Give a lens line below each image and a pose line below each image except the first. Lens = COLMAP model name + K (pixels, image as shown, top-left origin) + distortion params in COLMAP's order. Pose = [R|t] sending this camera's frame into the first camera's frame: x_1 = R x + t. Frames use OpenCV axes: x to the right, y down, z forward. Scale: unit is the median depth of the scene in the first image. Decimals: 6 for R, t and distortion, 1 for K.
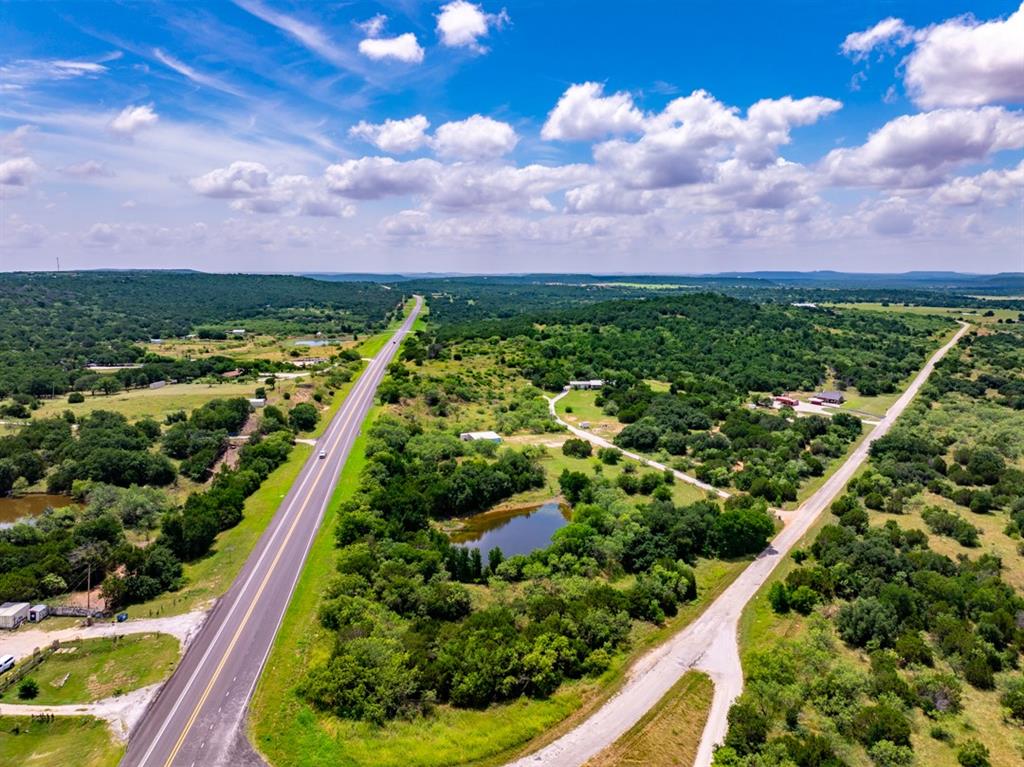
lens RADIAL K [[716.2, 0, 512.0], [0, 716.2, 383.5], [0, 0, 1]] dist [-0.045491, 0.031561]
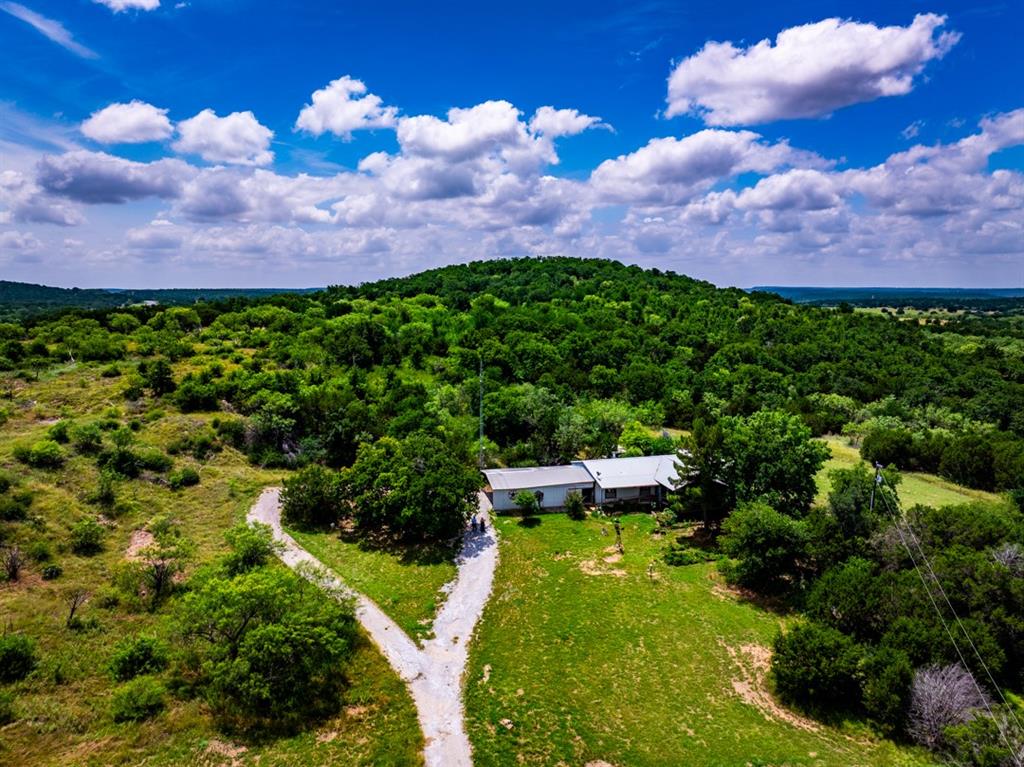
lens RADIAL K [[704.8, 0, 508.8], [0, 704.8, 372.2], [0, 0, 1]] dist [-0.019761, -0.004060]
pose [[0.951080, -0.033546, 0.307118, 0.039565], [0.044357, 0.998615, -0.028287, -0.036413], [-0.305744, 0.040526, 0.951251, 1.154377]]
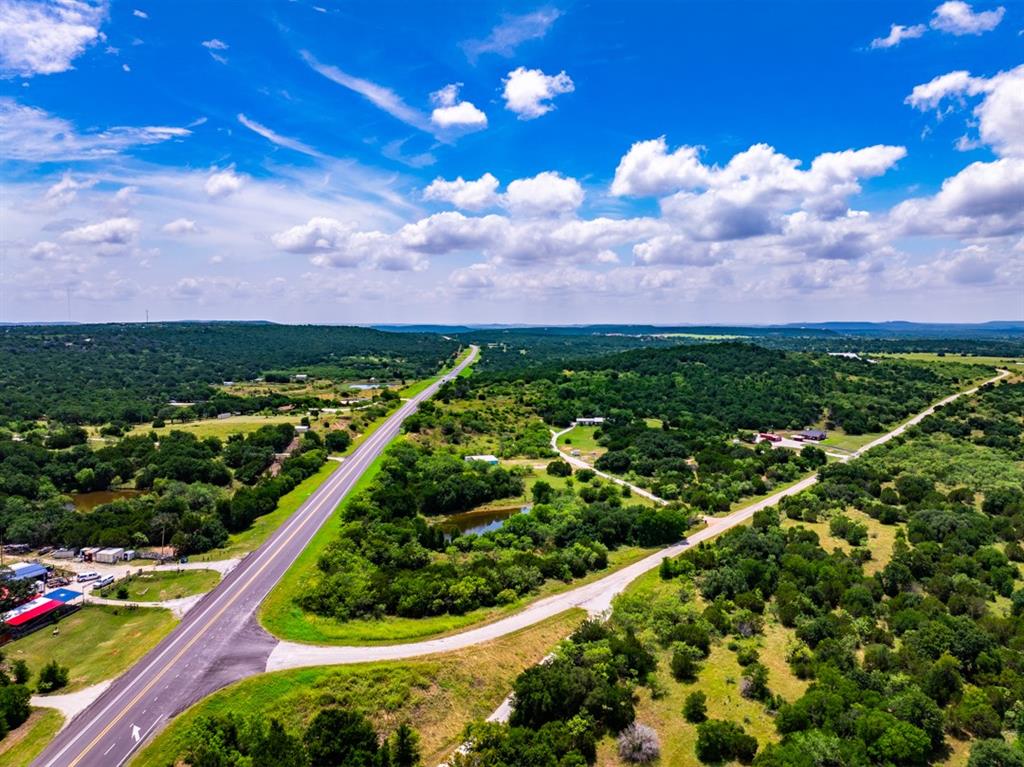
lens RADIAL K [[704.8, 0, 508.8], [0, 704.8, 372.2], [0, 0, 1]] dist [-0.019761, -0.004060]
pose [[0.996047, 0.004304, -0.088723, 0.103266], [-0.011844, 0.996342, -0.084634, 0.028058], [0.088035, 0.085350, 0.992454, -0.173984]]
